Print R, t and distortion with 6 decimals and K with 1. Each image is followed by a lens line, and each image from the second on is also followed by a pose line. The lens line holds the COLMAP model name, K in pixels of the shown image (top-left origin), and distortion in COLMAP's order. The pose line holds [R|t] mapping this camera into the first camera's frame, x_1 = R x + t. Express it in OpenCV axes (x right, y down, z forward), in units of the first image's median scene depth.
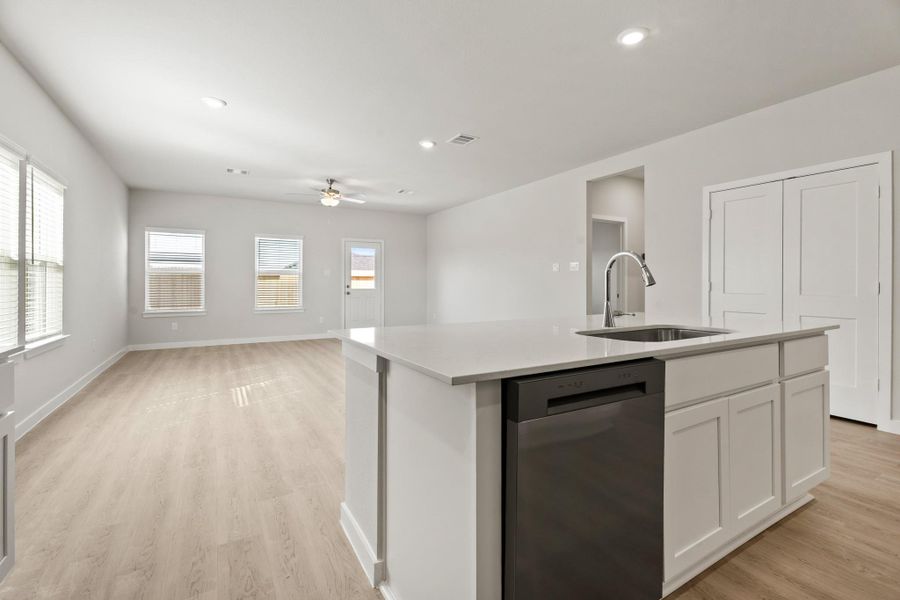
lens RADIAL K [[407.3, 0, 448.7], [0, 407.3, 279.5], [0, 0, 1]] dist [-0.001732, -0.000694]
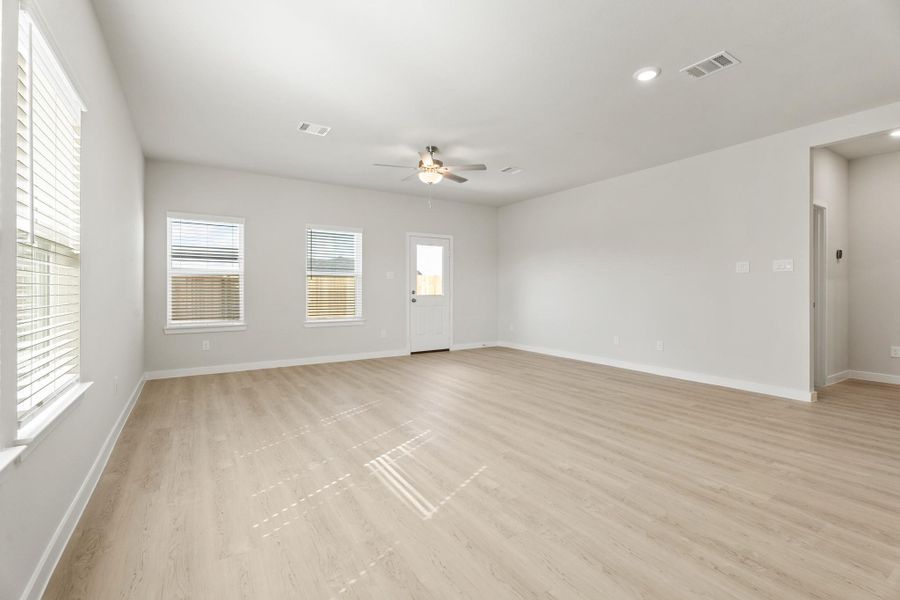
lens RADIAL K [[404.3, 0, 448.4], [0, 404.3, 287.9], [0, 0, 1]] dist [0.002221, 0.000353]
pose [[0.999123, 0.001678, 0.041828, -0.273407], [-0.001978, 0.999972, 0.007148, 0.003351], [-0.041815, -0.007225, 0.999099, 0.251292]]
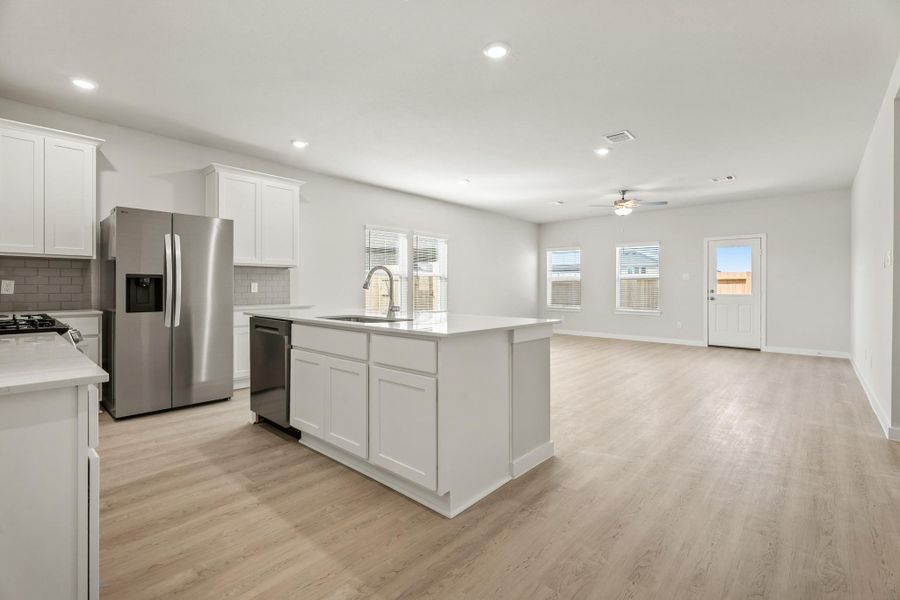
lens RADIAL K [[404.3, 0, 448.4], [0, 404.3, 287.9], [0, 0, 1]] dist [0.002221, 0.000353]
pose [[0.305904, 0.002848, -0.952058, 0.549848], [0.004882, 0.999978, 0.004560, 0.003812], [0.952050, -0.006043, 0.305883, 0.223410]]
